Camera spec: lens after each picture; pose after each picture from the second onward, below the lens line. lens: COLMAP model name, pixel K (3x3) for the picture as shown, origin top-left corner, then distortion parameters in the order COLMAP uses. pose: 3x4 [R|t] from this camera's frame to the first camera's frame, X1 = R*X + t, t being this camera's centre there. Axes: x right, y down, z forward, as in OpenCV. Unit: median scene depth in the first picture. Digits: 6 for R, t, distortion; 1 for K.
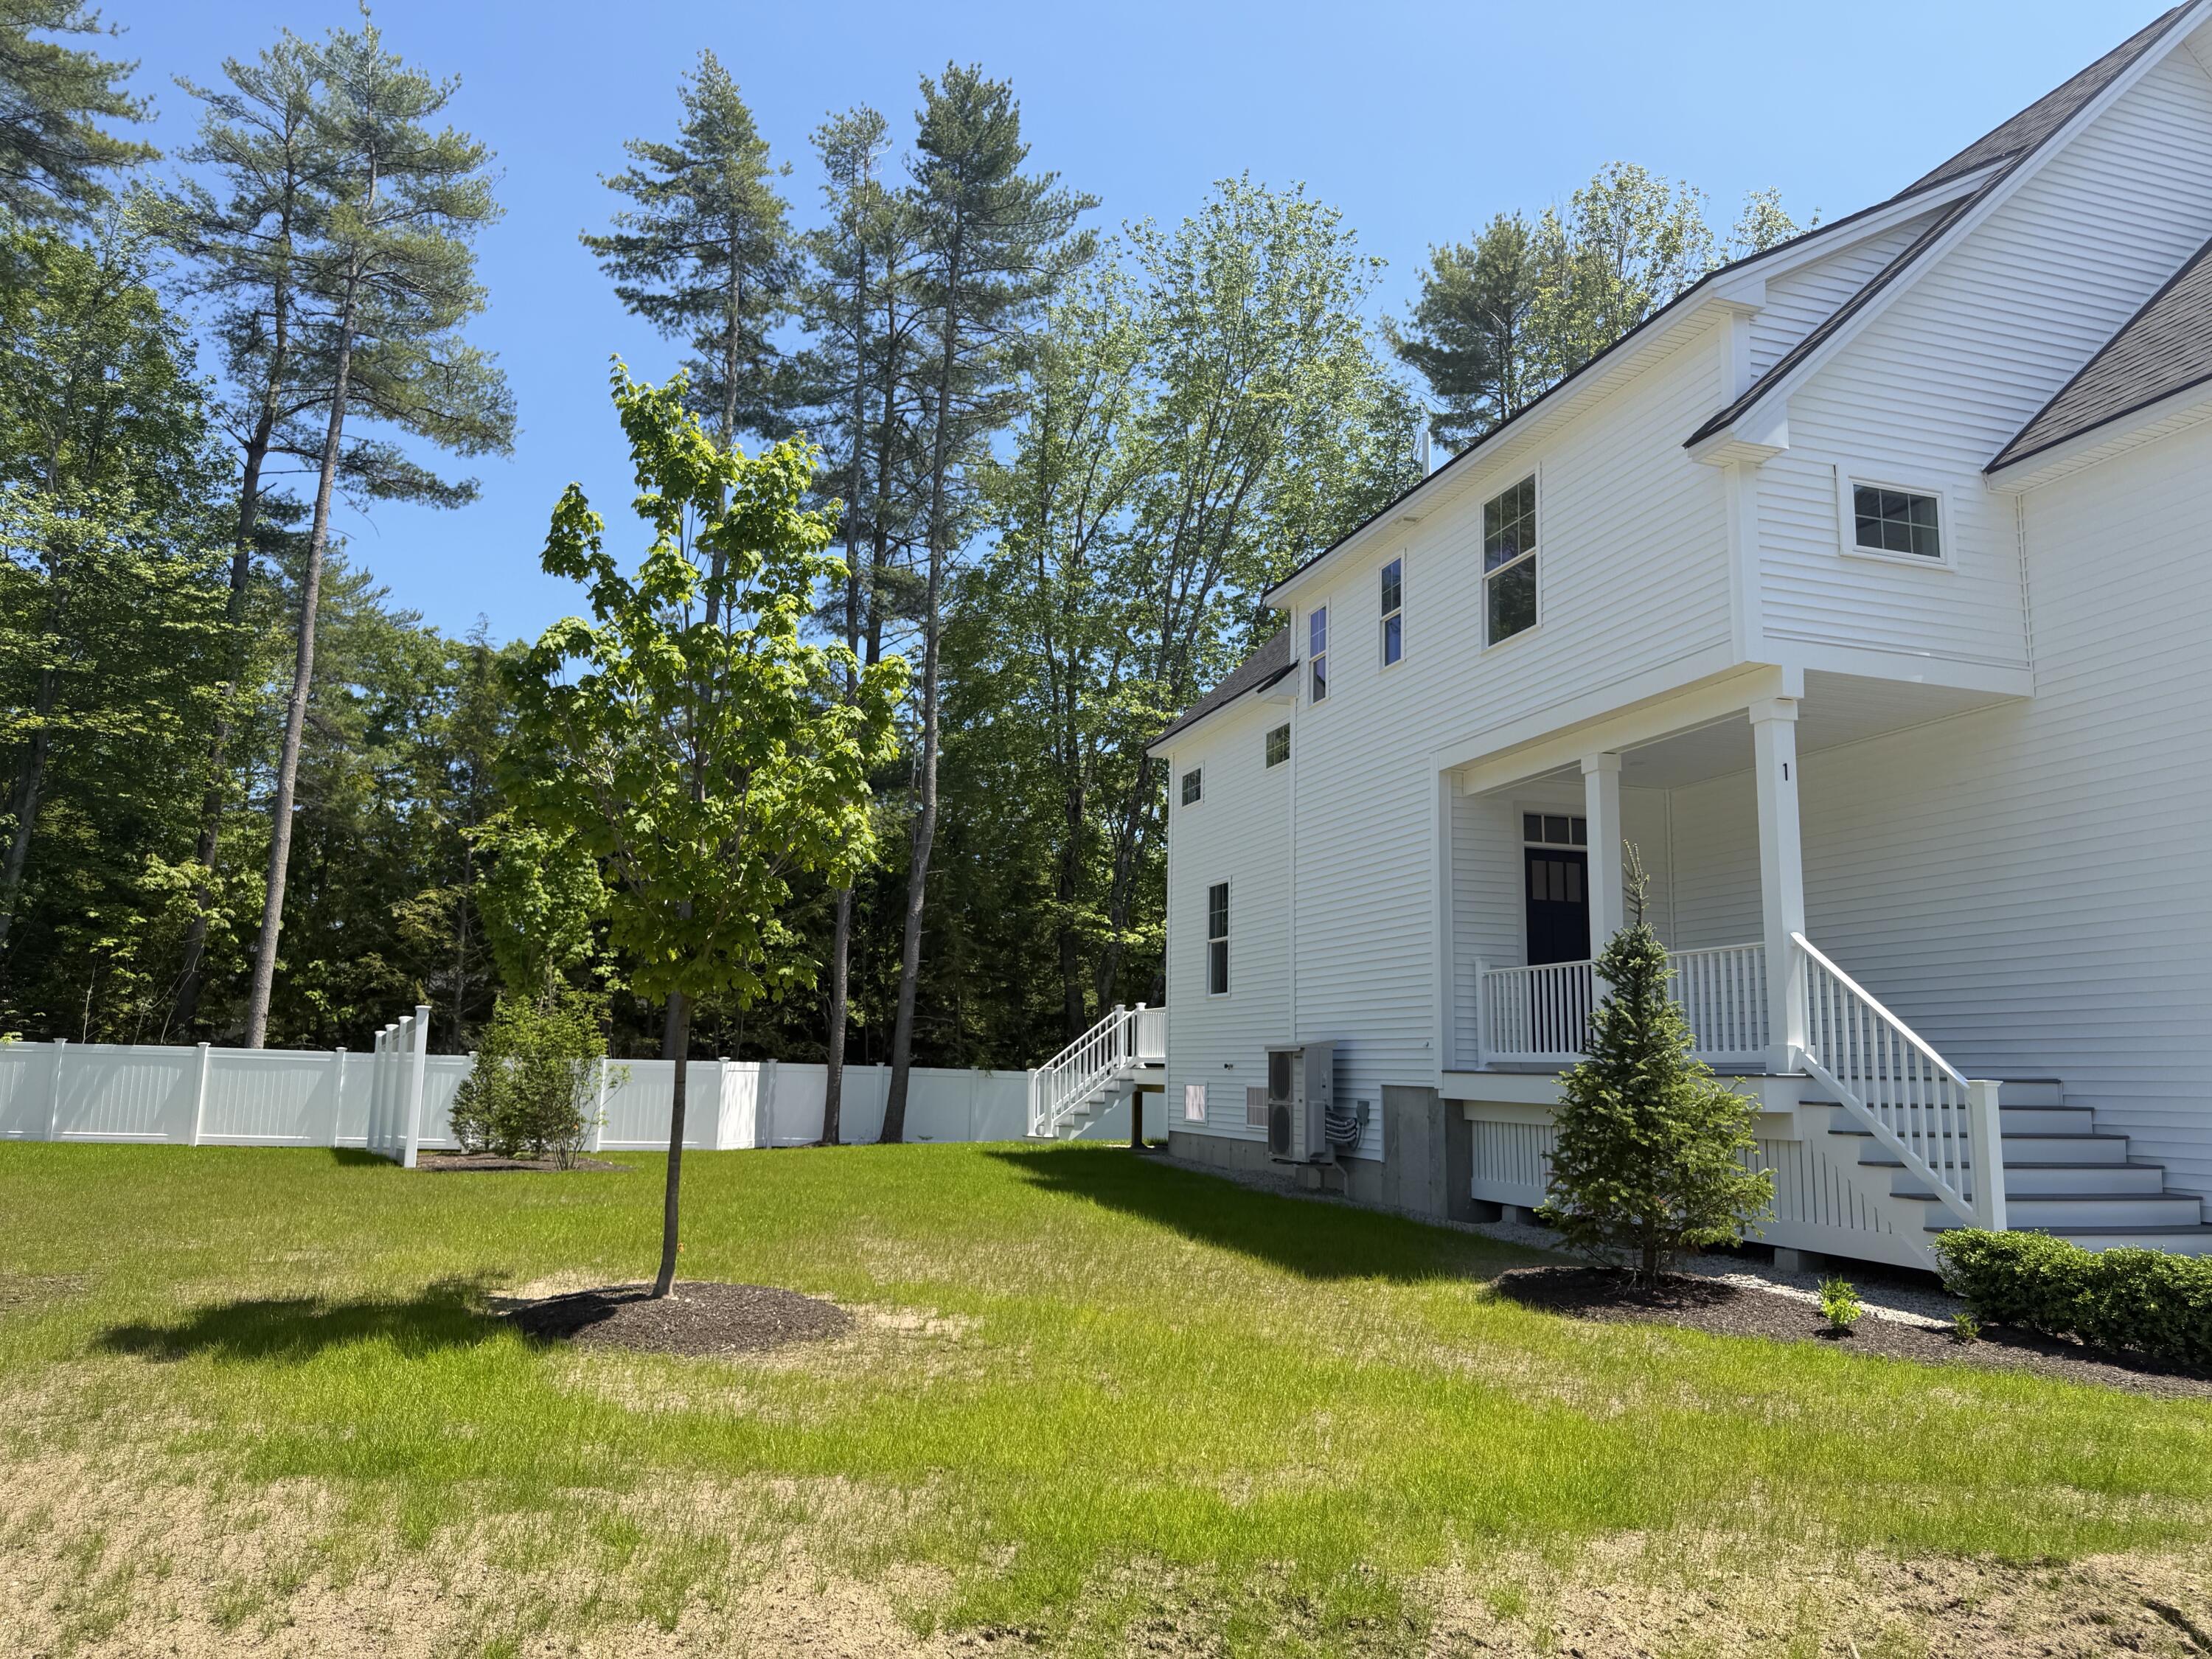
lens RADIAL K [[1551.9, 0, 1106.0], [0, 1551.9, 829.5], [0, 0, 1]] dist [0.076550, -0.089860]
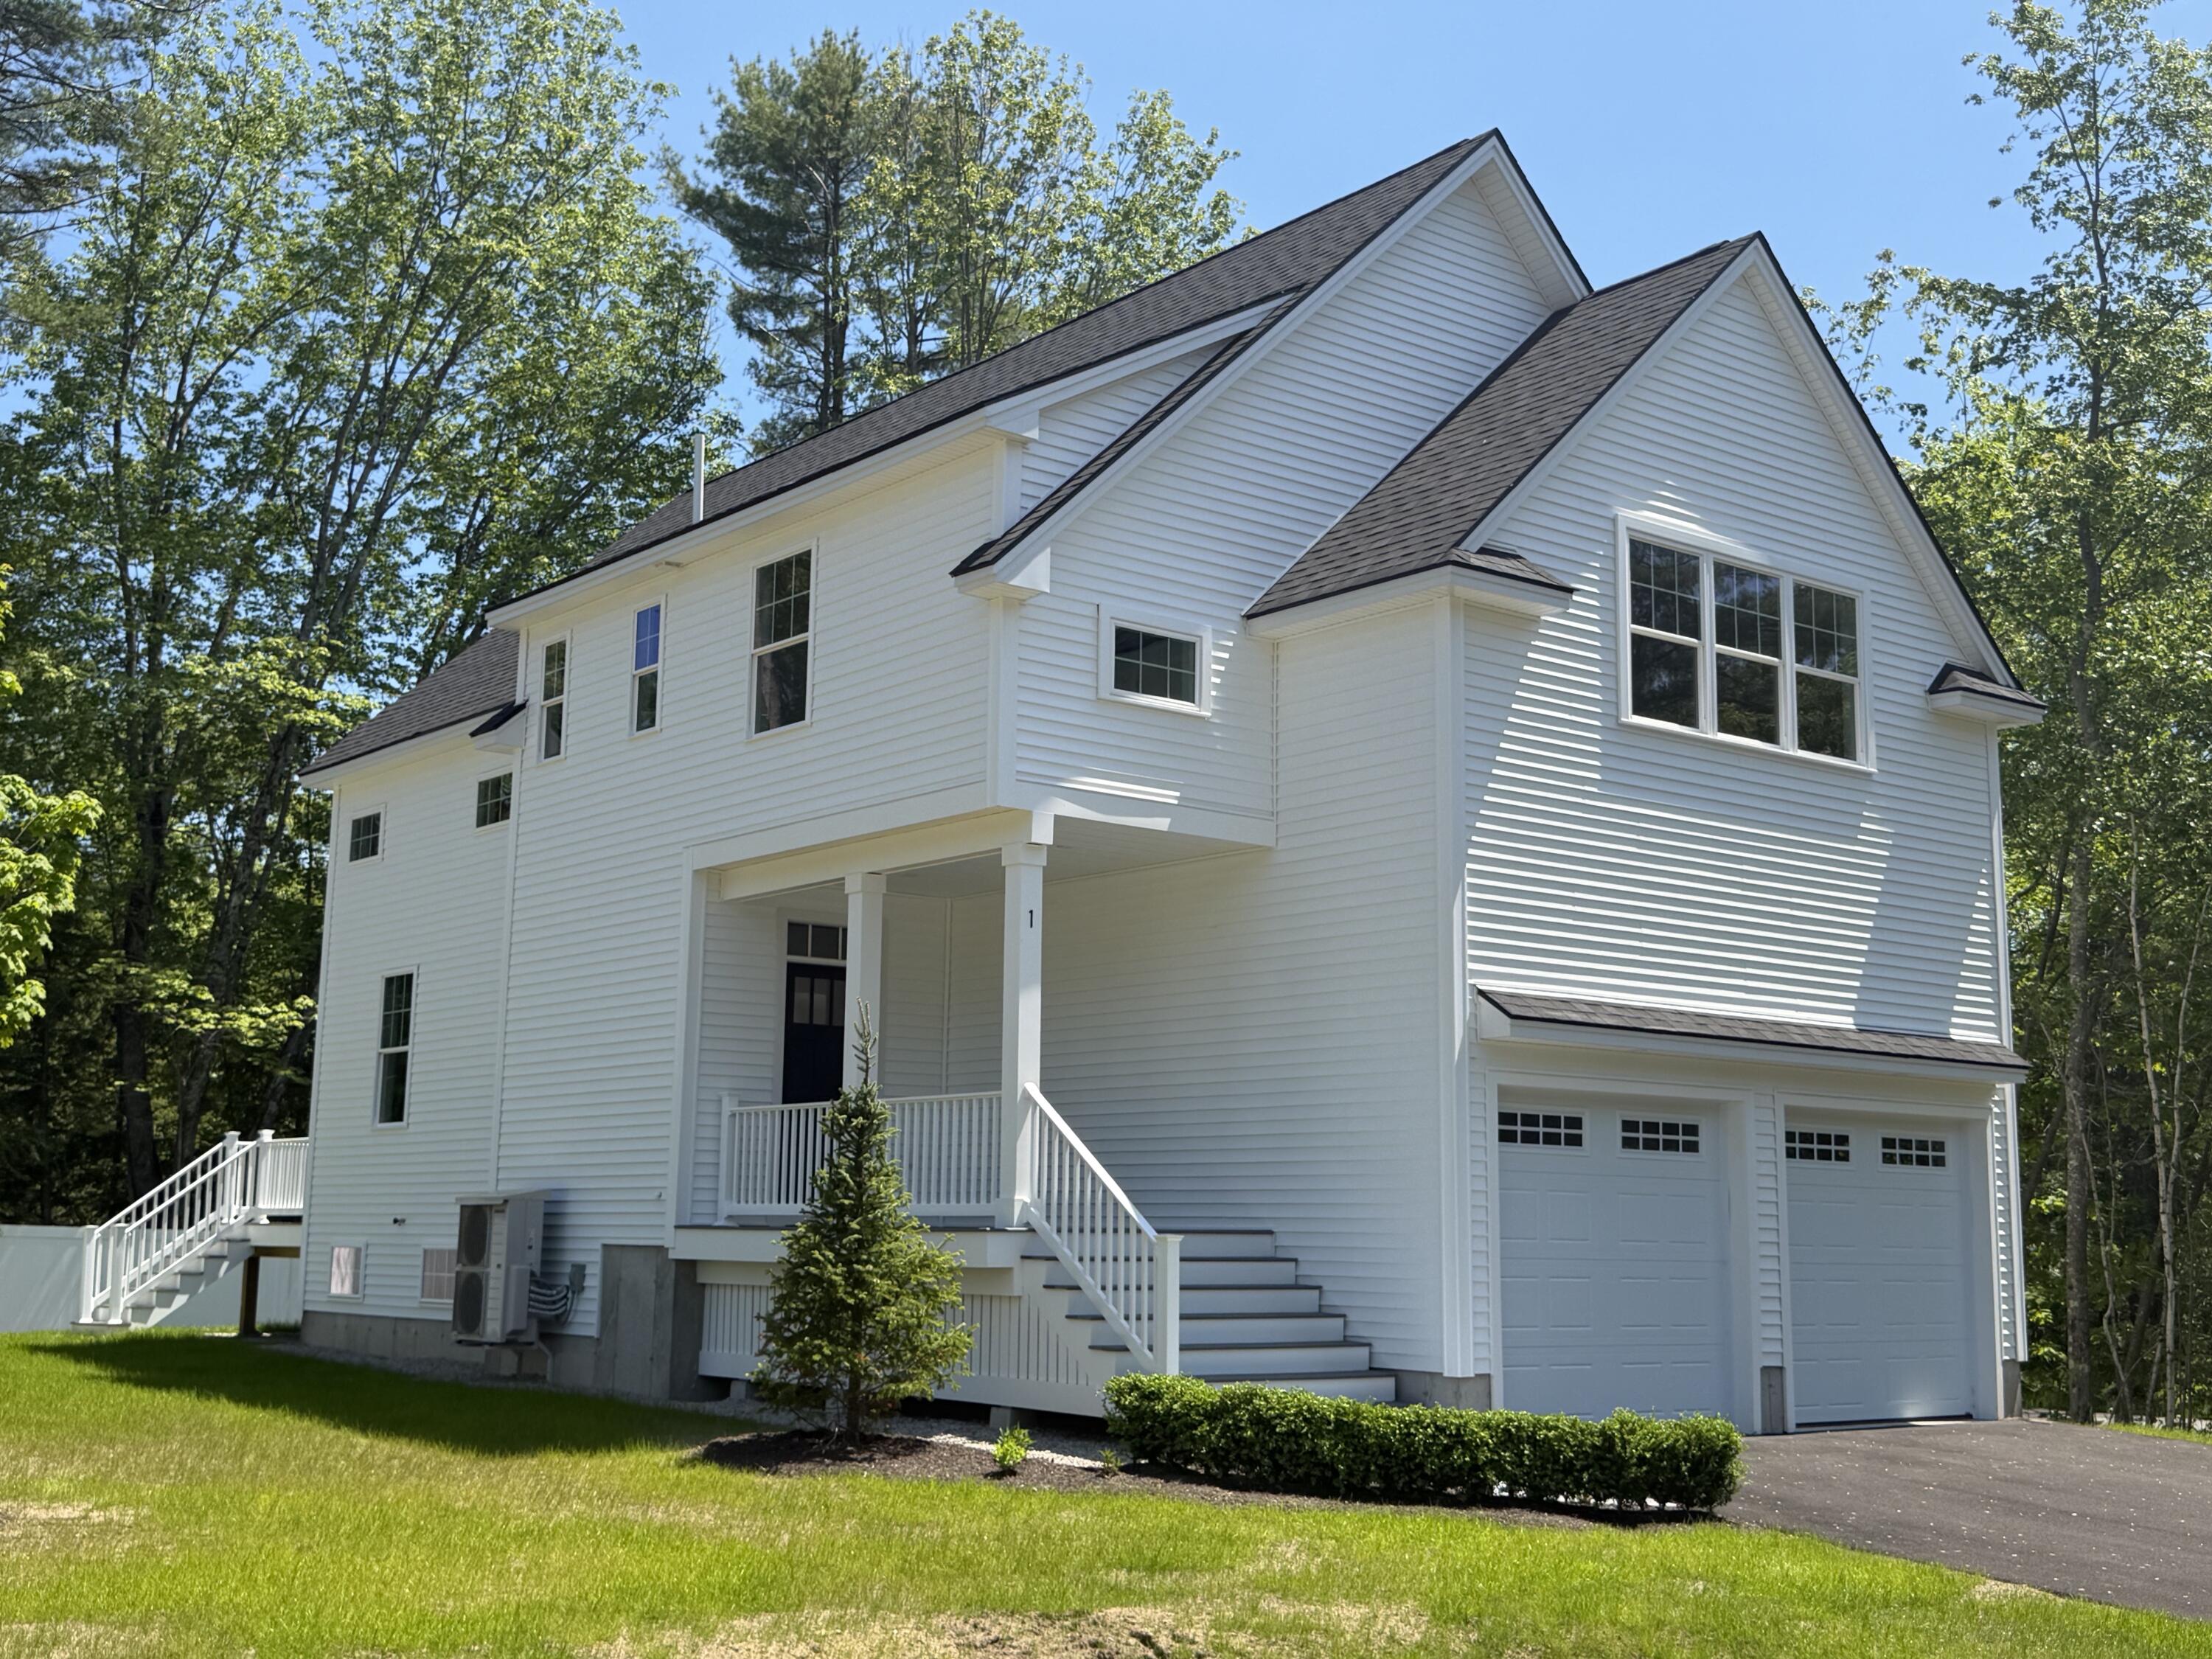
lens RADIAL K [[2448.6, 0, 1098.3], [0, 2448.6, 817.3], [0, 0, 1]] dist [0.174300, -0.395580]
pose [[0.934816, 0.052323, 0.351257, -0.052138], [-0.050917, 0.998615, -0.013246, -0.060962], [-0.351464, -0.005503, 0.936185, -0.335062]]
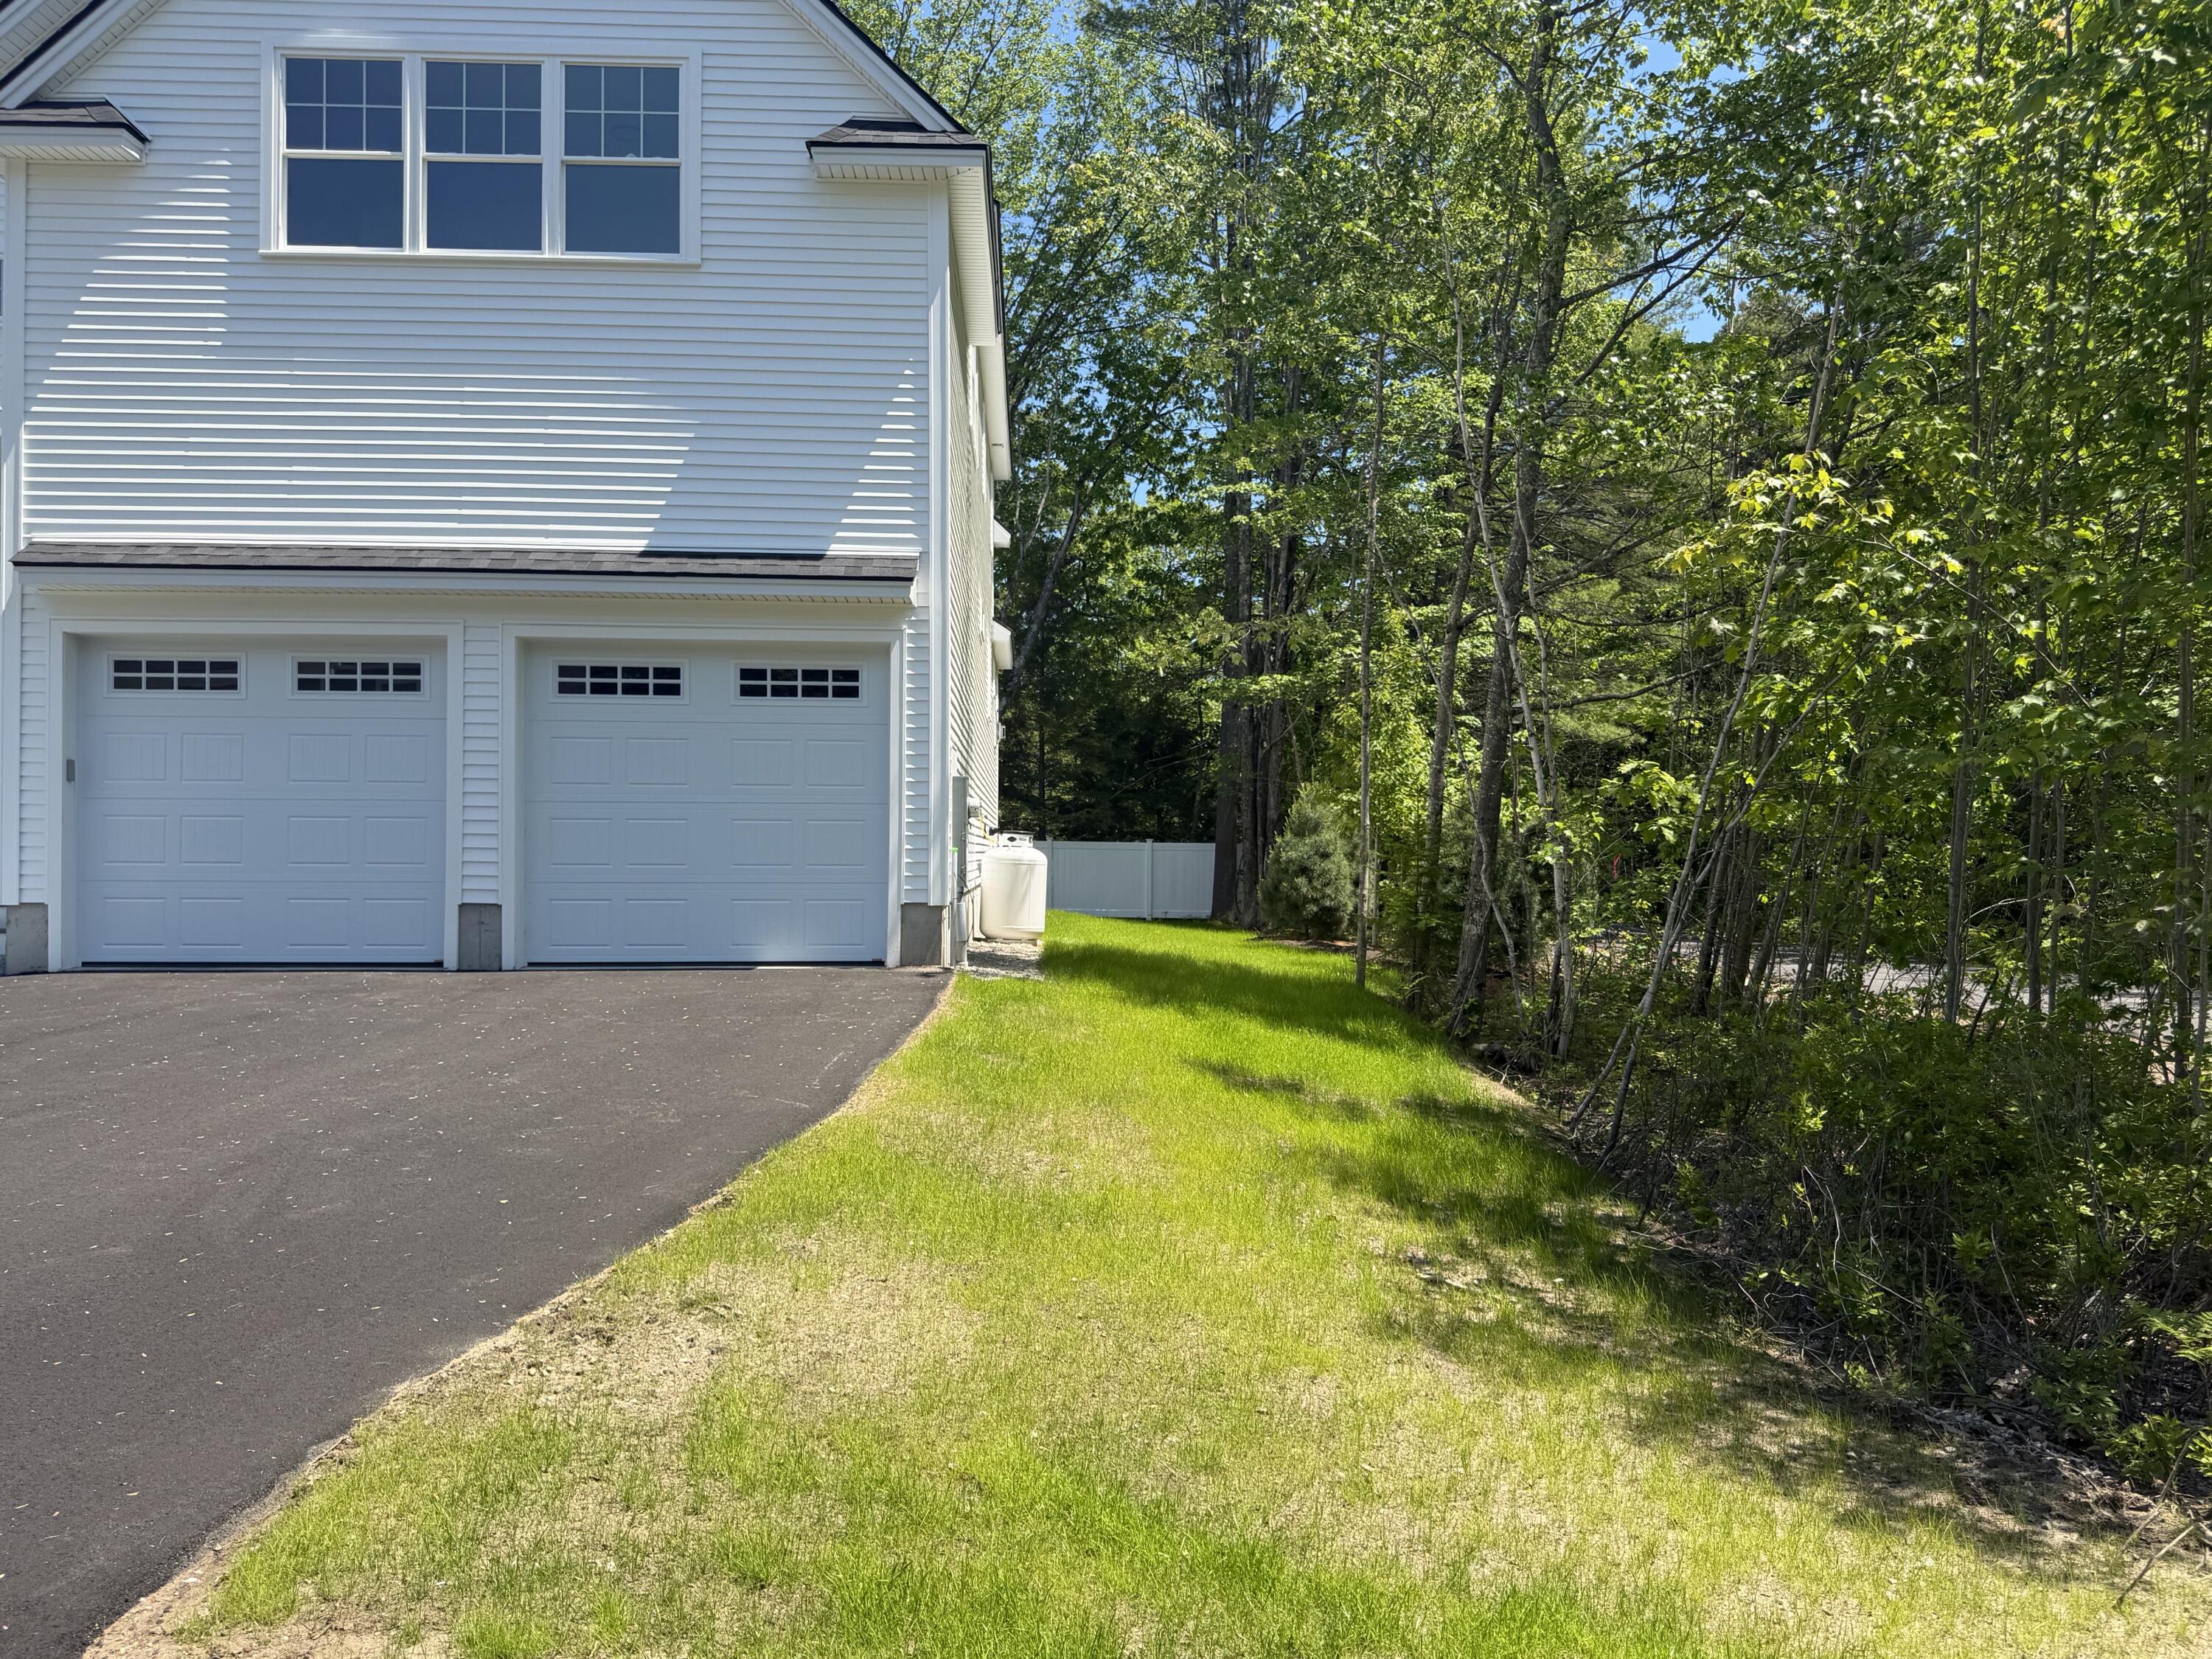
lens RADIAL K [[1701.1, 0, 1132.8], [0, 1701.1, 833.6], [0, 0, 1]] dist [0.109682, -0.175228]
pose [[0.967001, -0.018263, -0.254116, 1.235311], [0.053774, 0.989587, 0.133512, 0.050503], [0.249032, -0.142771, 0.957914, -0.012967]]
